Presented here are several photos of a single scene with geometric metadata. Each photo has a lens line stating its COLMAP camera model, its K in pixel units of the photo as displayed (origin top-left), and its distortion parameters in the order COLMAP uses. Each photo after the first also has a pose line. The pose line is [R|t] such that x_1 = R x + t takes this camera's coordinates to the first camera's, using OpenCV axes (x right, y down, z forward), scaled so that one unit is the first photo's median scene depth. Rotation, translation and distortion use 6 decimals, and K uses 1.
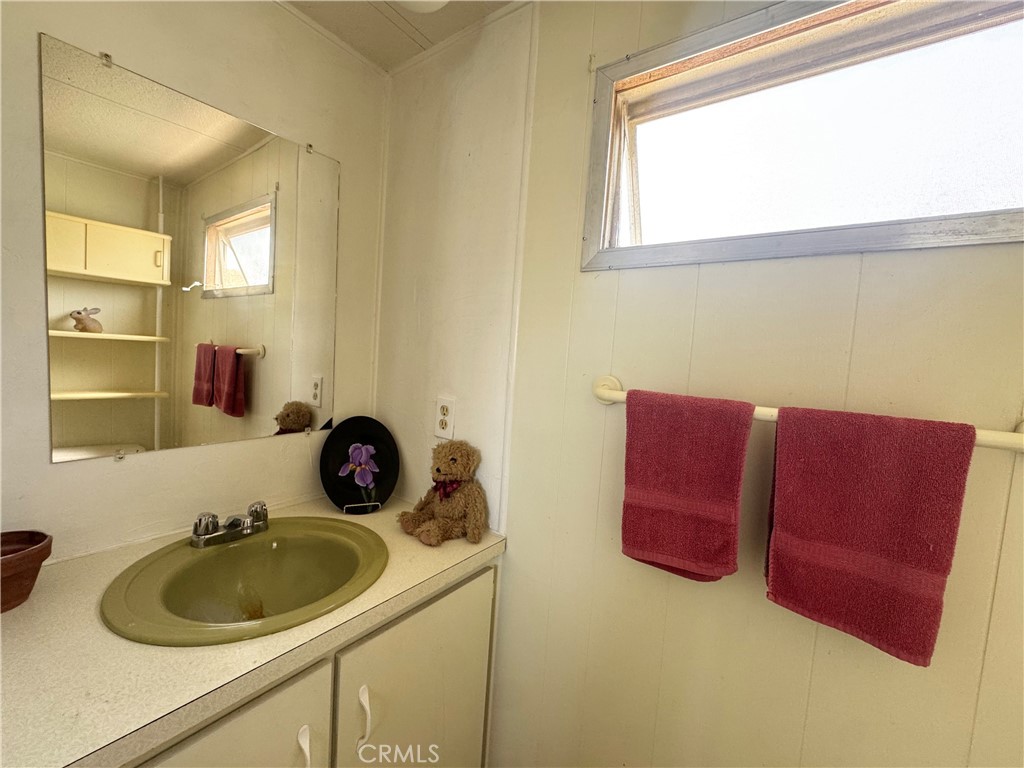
lens RADIAL K [[412.9, 0, 513.1], [0, 412.9, 385.5], [0, 0, 1]] dist [-0.001434, 0.000046]
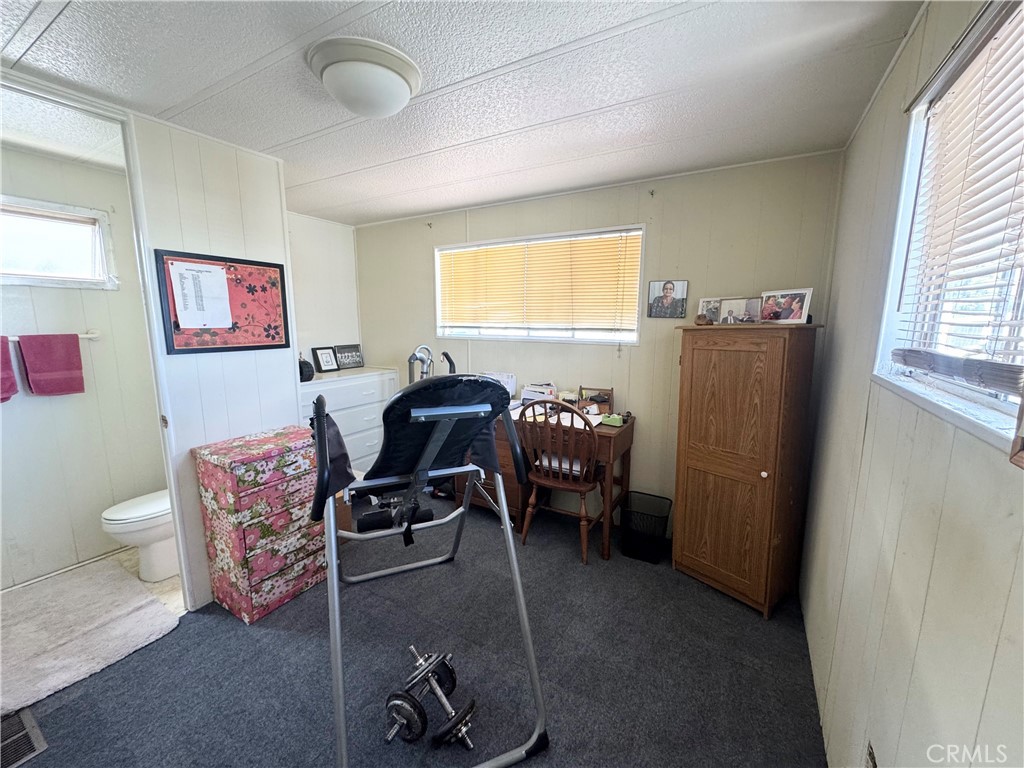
lens RADIAL K [[412.9, 0, 516.0], [0, 412.9, 380.4], [0, 0, 1]] dist [-0.001434, 0.000046]
pose [[-0.110999, -0.224344, 0.968168, -1.857593], [0.045796, 0.971998, 0.230482, -0.108813], [-0.992765, 0.069922, -0.097617, -1.565657]]
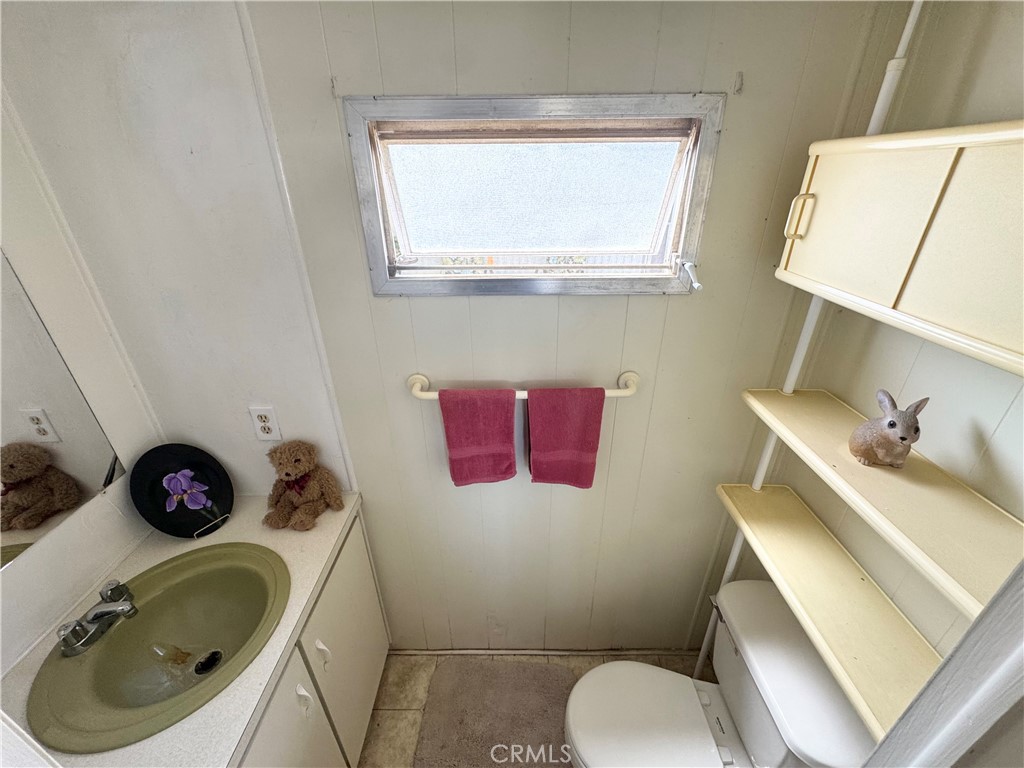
lens RADIAL K [[412.9, 0, 516.0], [0, 412.9, 382.7], [0, 0, 1]] dist [-0.001434, 0.000046]
pose [[0.802744, -0.331644, 0.495595, -0.158080], [0.099729, 0.894042, 0.436742, -0.476381], [-0.587926, -0.301167, 0.750761, -0.171872]]
